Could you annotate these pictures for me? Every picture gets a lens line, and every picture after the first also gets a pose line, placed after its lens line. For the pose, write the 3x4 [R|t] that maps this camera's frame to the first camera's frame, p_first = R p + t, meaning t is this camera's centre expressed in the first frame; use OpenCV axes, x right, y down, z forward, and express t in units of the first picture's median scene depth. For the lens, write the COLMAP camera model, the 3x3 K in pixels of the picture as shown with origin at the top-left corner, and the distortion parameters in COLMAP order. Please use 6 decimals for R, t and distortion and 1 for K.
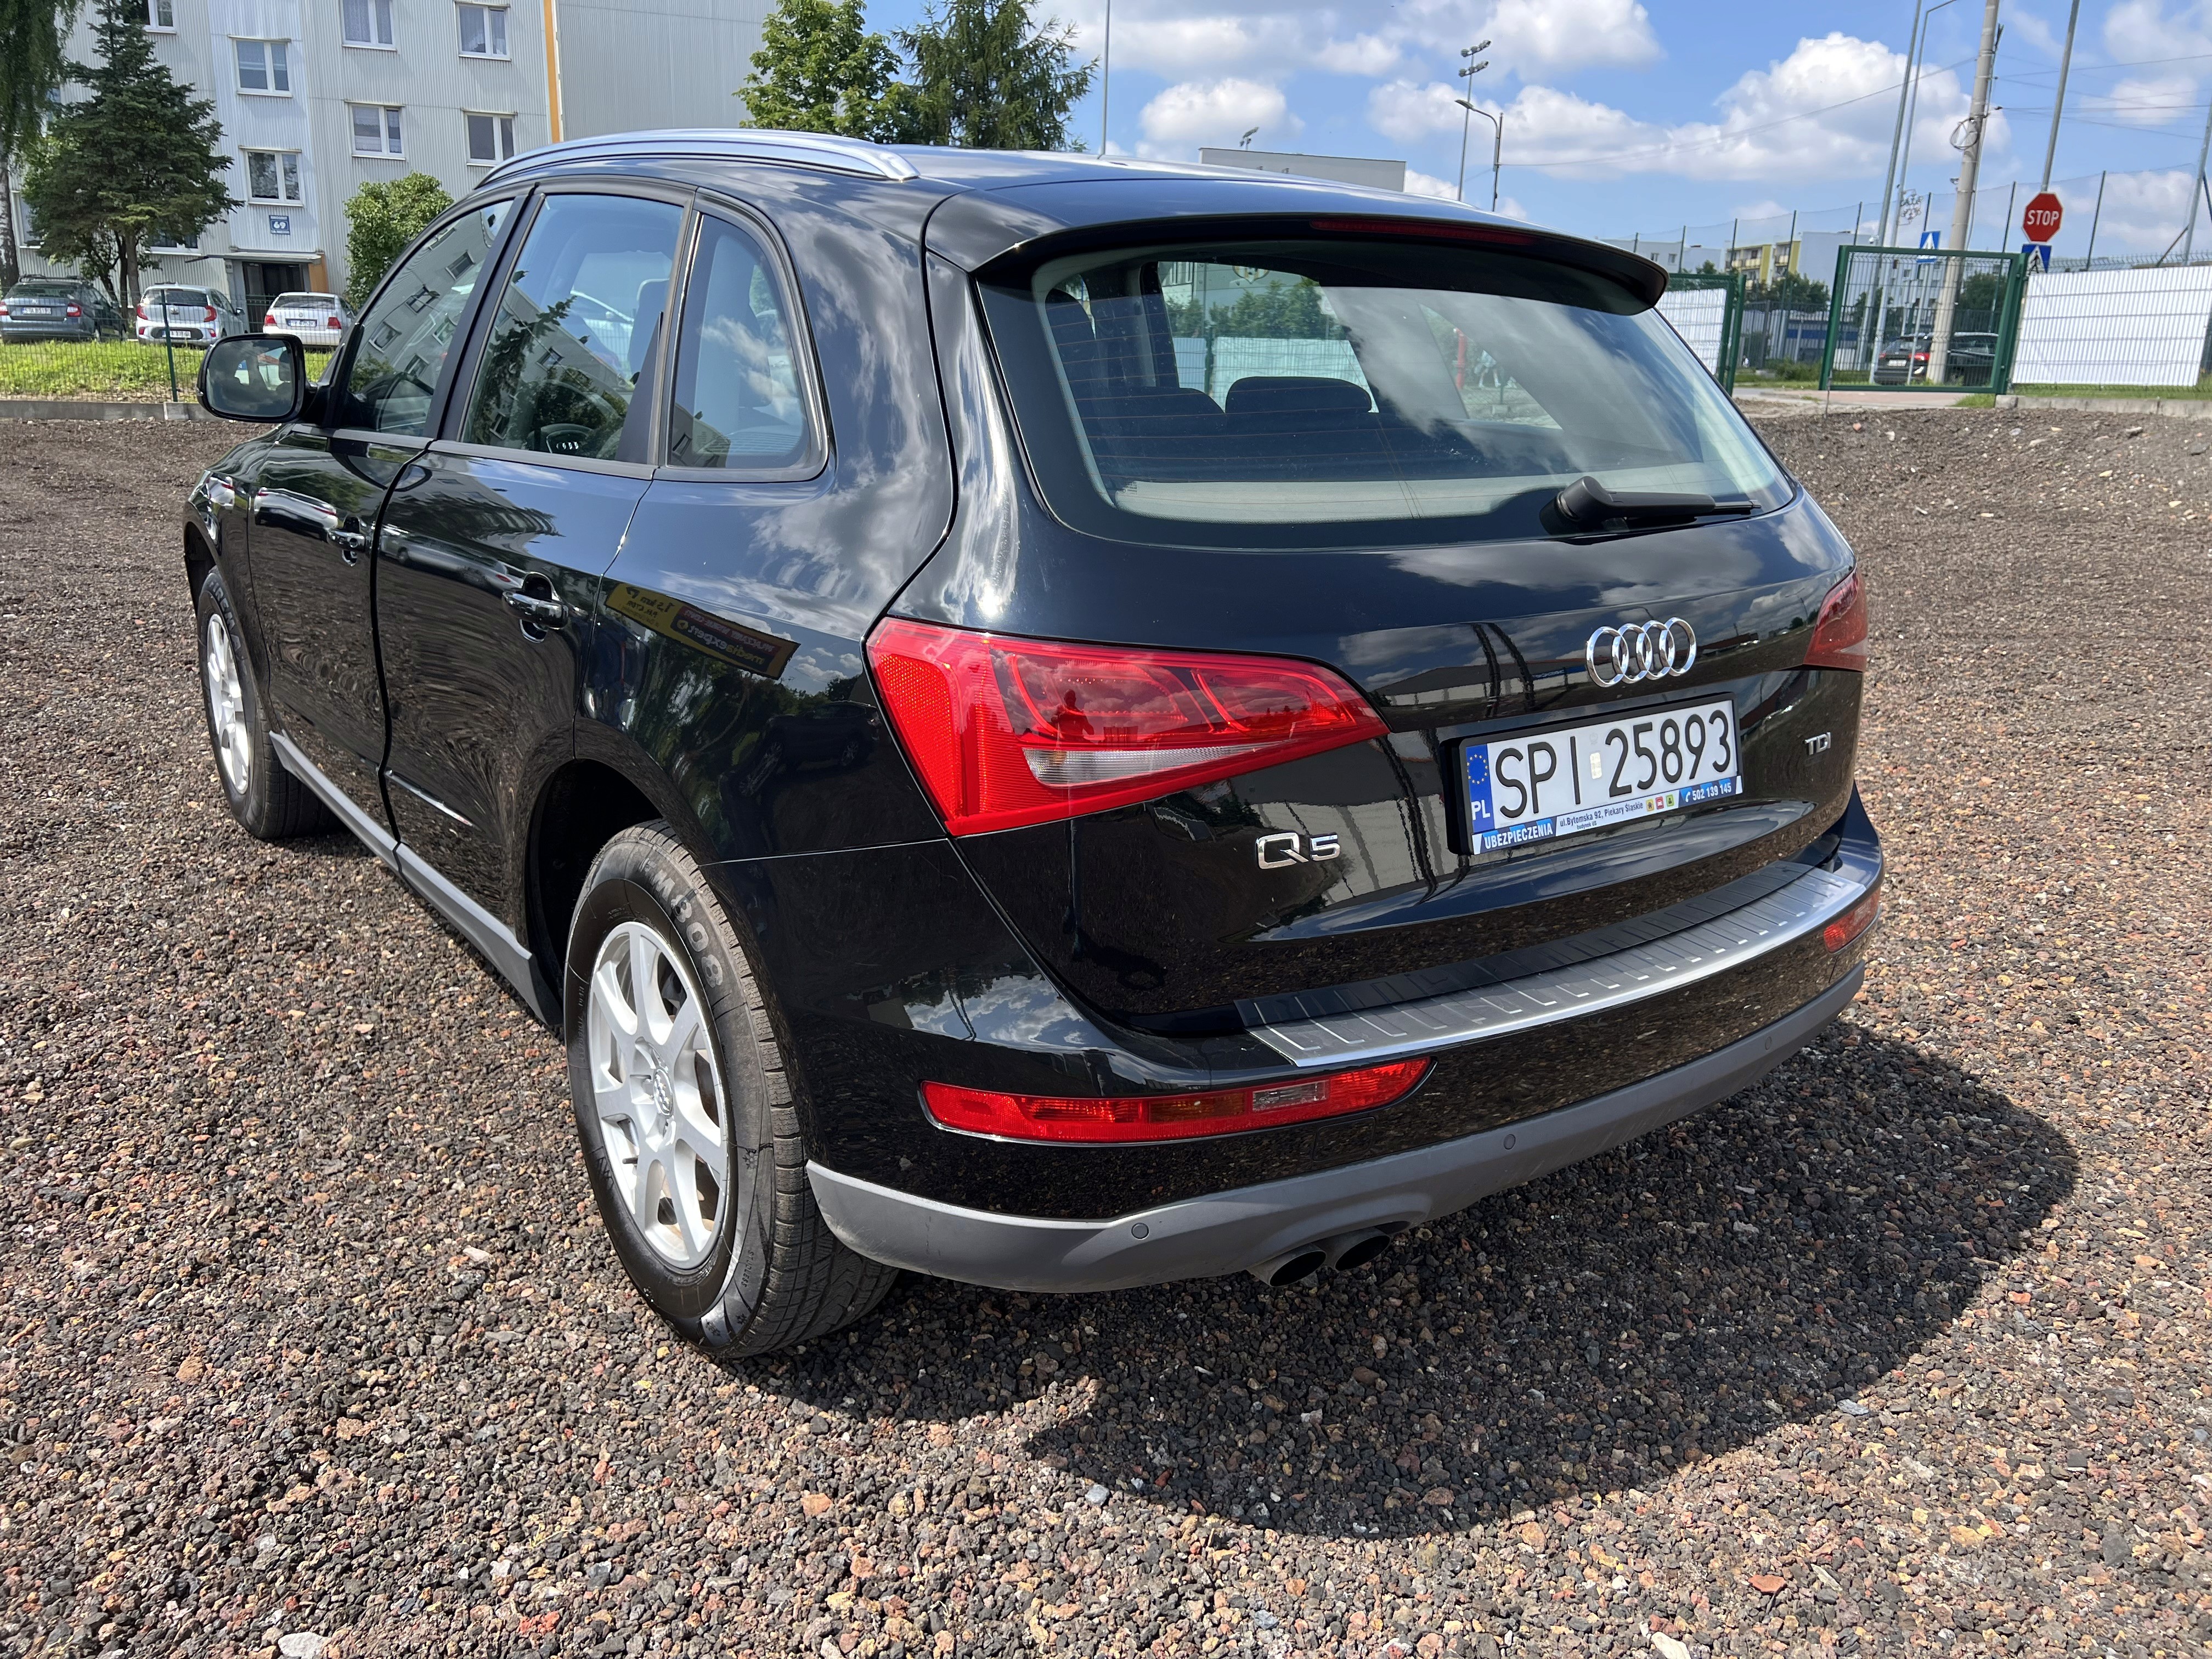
lens RADIAL K [[1638.6, 0, 1083.2], [0, 1638.6, 842.0], [0, 0, 1]] dist [0.049242, -0.049664]
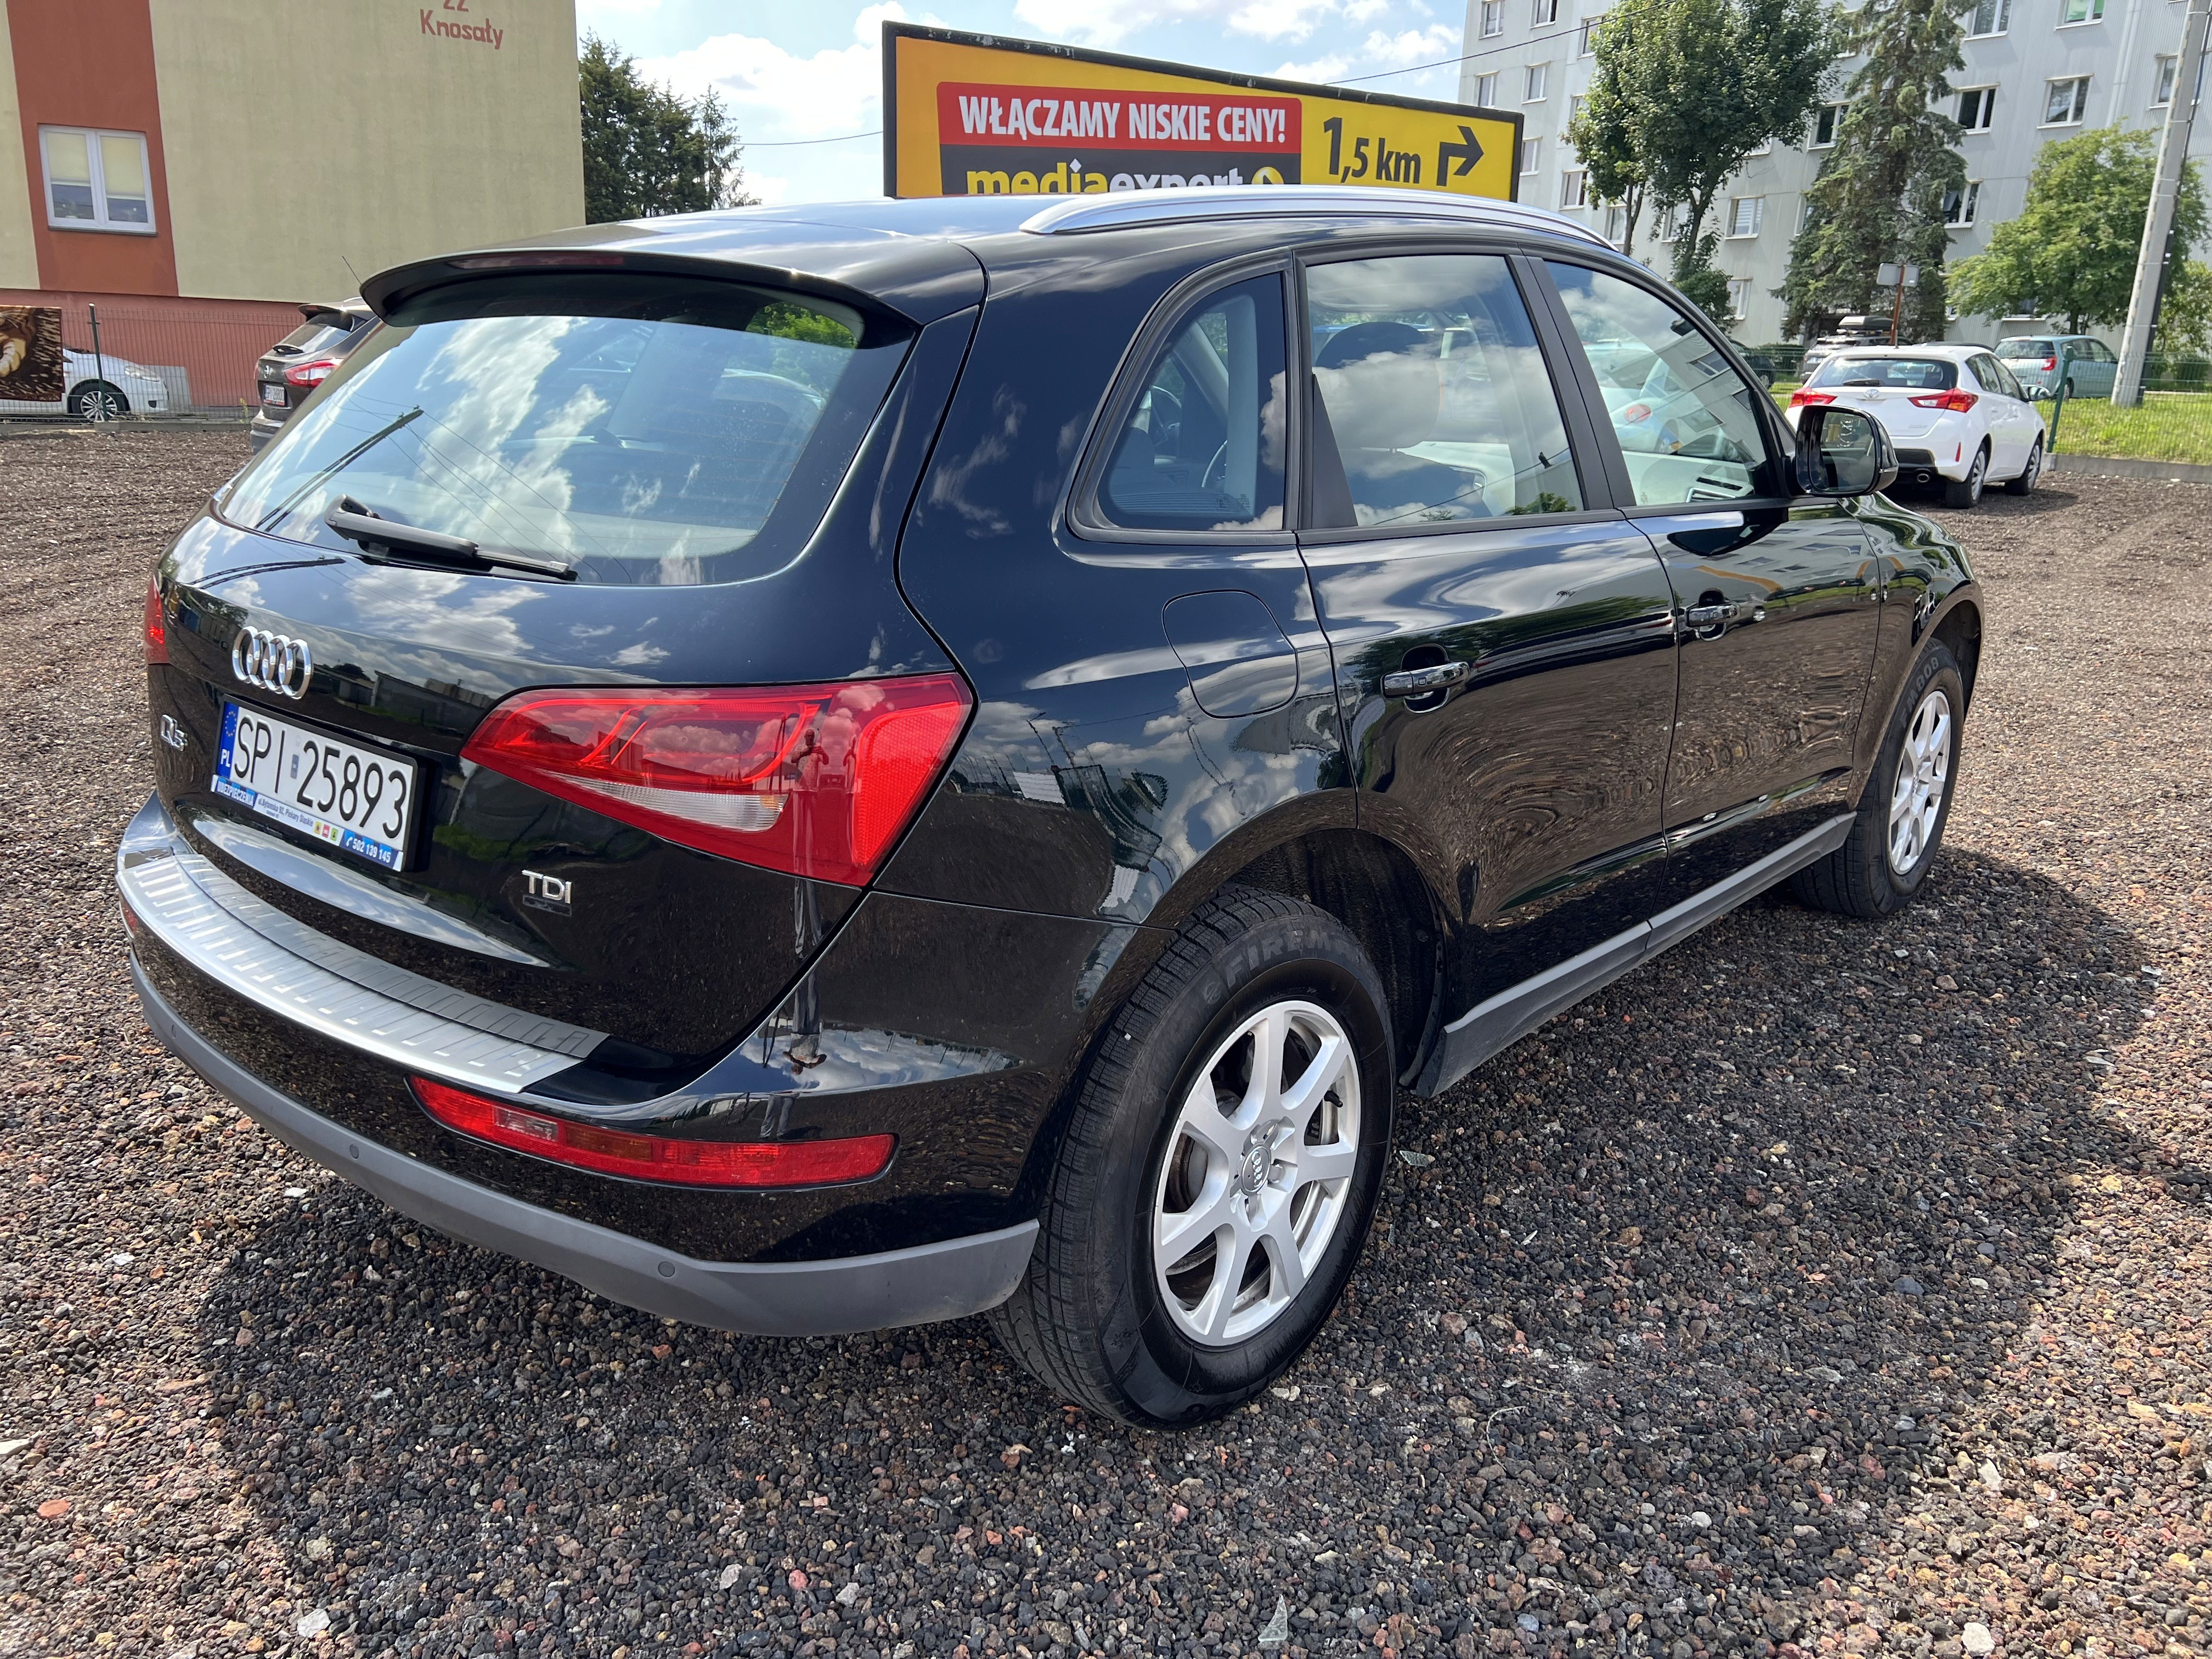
lens RADIAL K [[1653.8, 0, 1094.5], [0, 1653.8, 831.6], [0, 0, 1]] dist [0.039092, -0.033562]
pose [[0.223424, 0.251072, -0.941830, 1.061363], [-0.297285, 0.937771, 0.179467, -0.258486], [0.928280, 0.239895, 0.284161, 0.874937]]
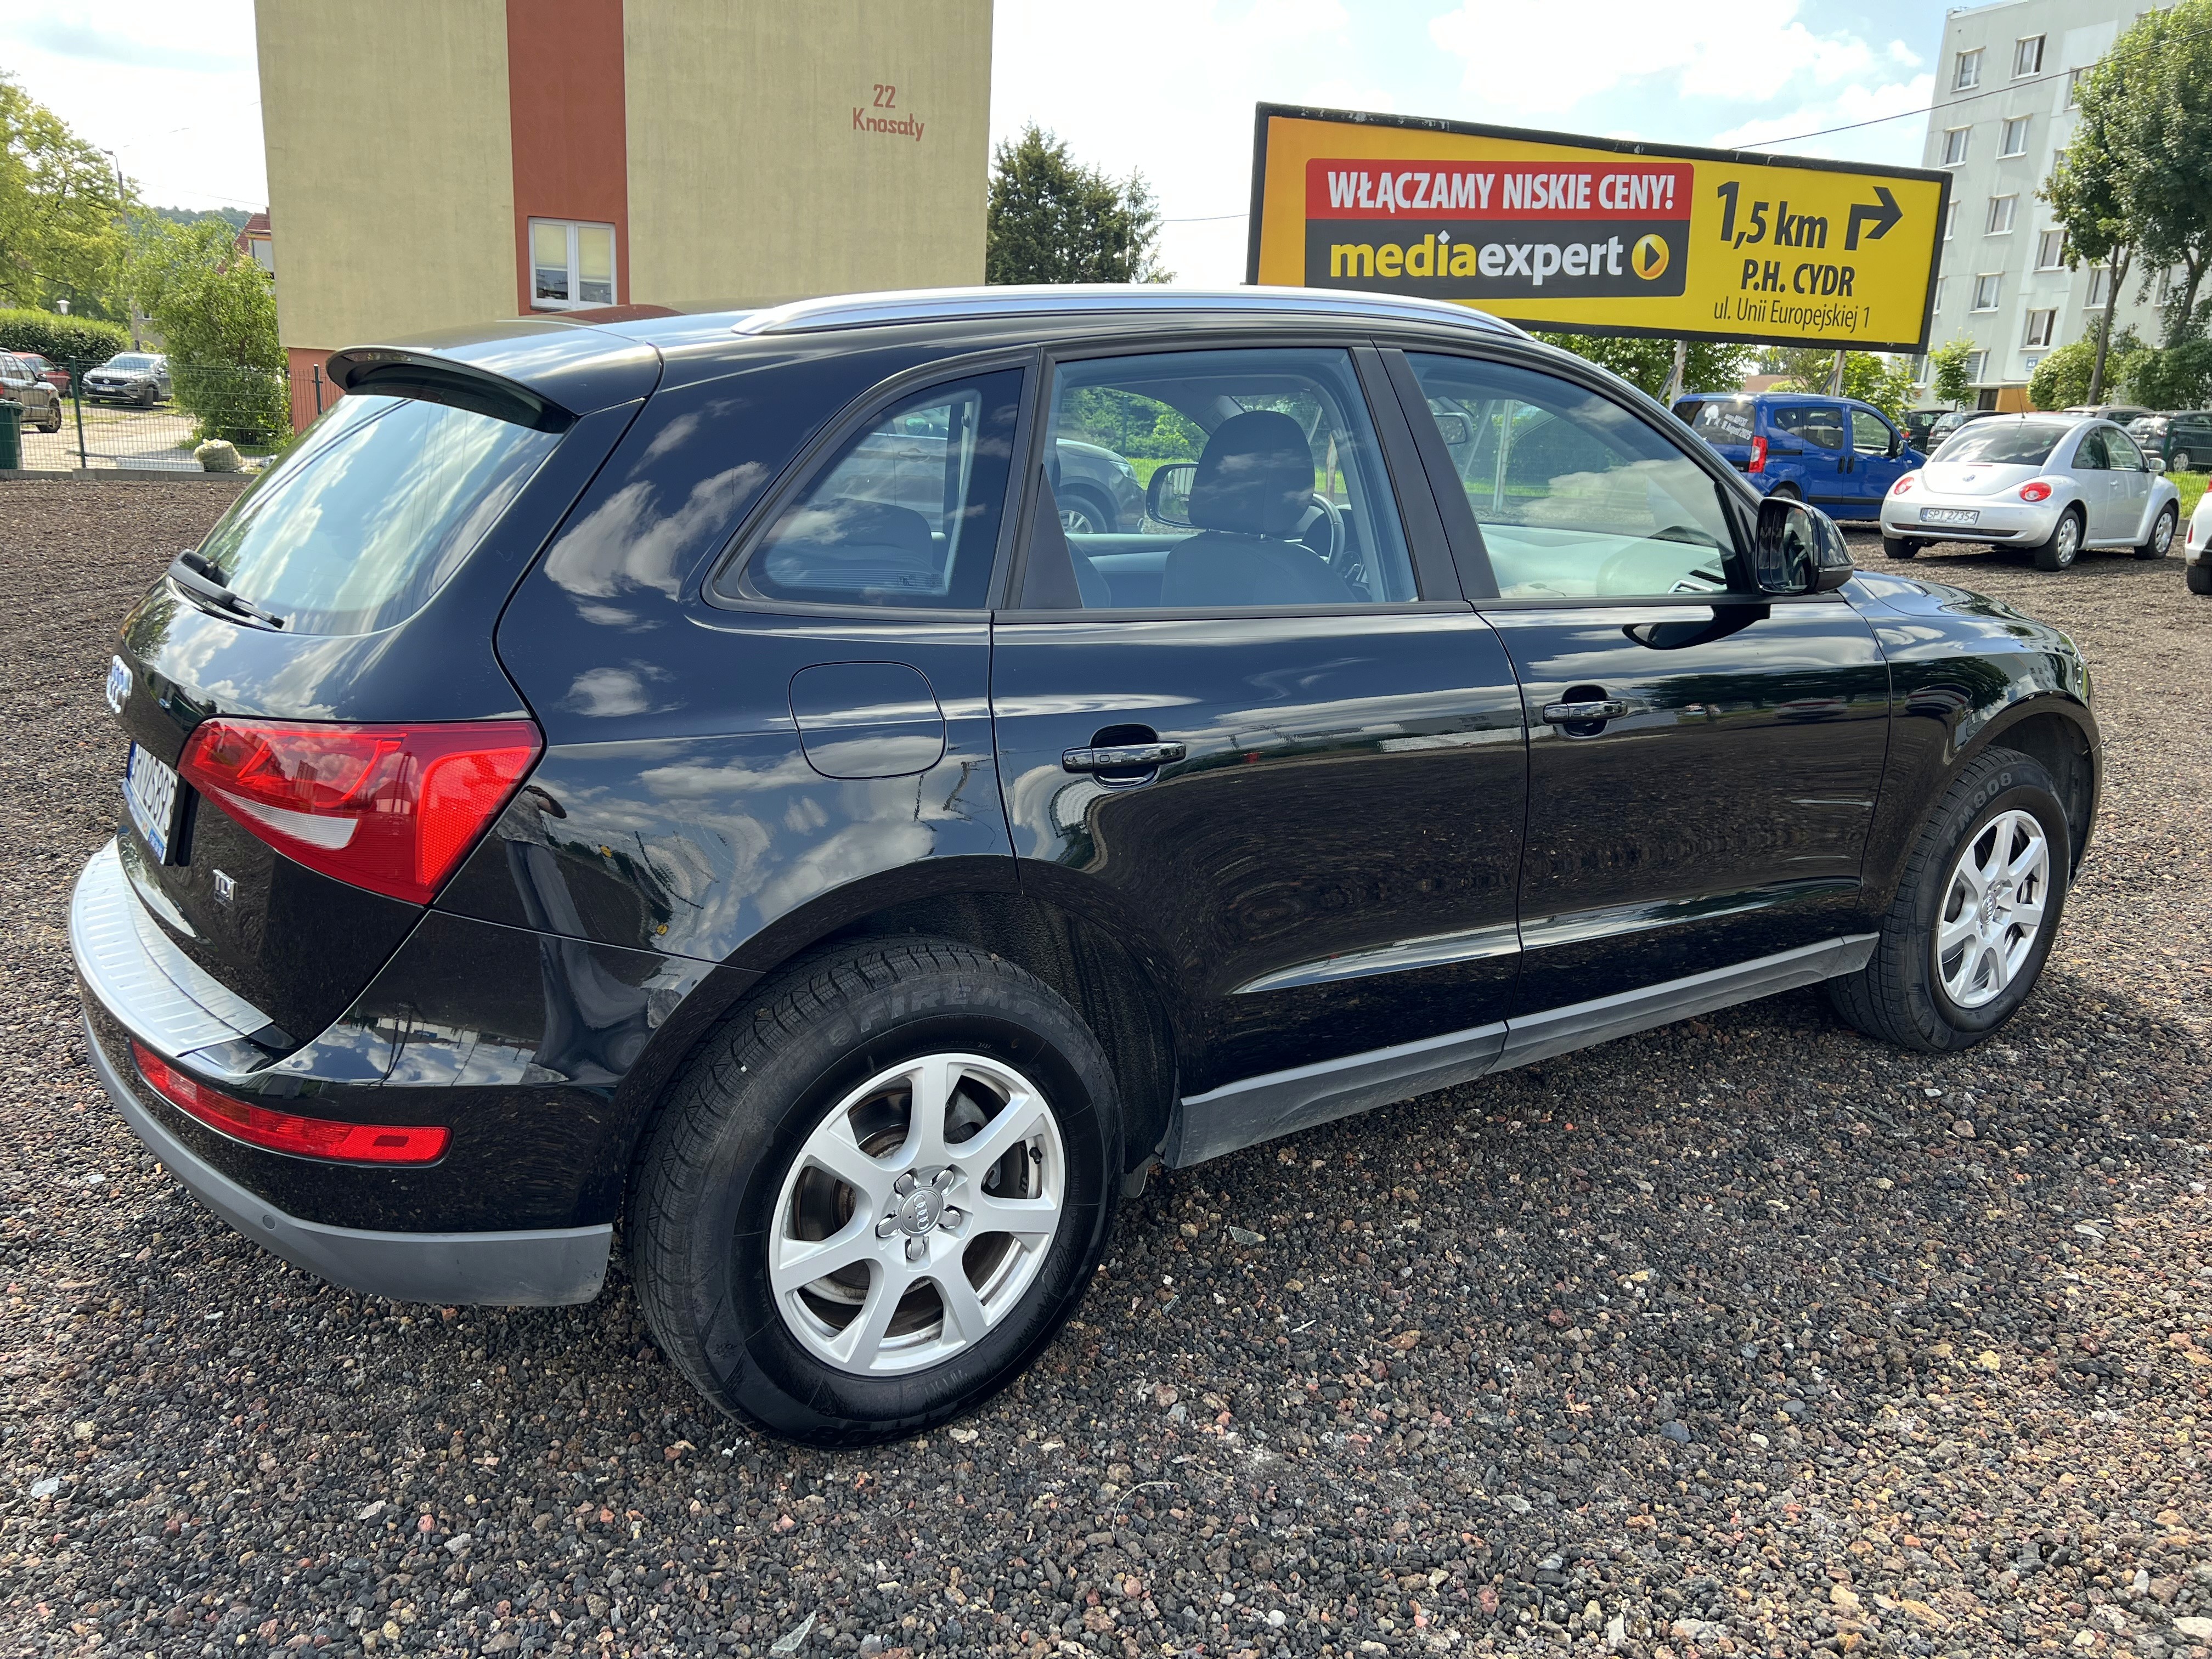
lens RADIAL K [[1650.9, 0, 1087.2], [0, 1650.9, 825.1], [0, 0, 1]] dist [0.050616, -0.053183]
pose [[-0.021574, 0.219623, -0.975346, 1.147258], [-0.319238, 0.922988, 0.214895, -0.382975], [0.947429, 0.316004, 0.050200, 1.216108]]
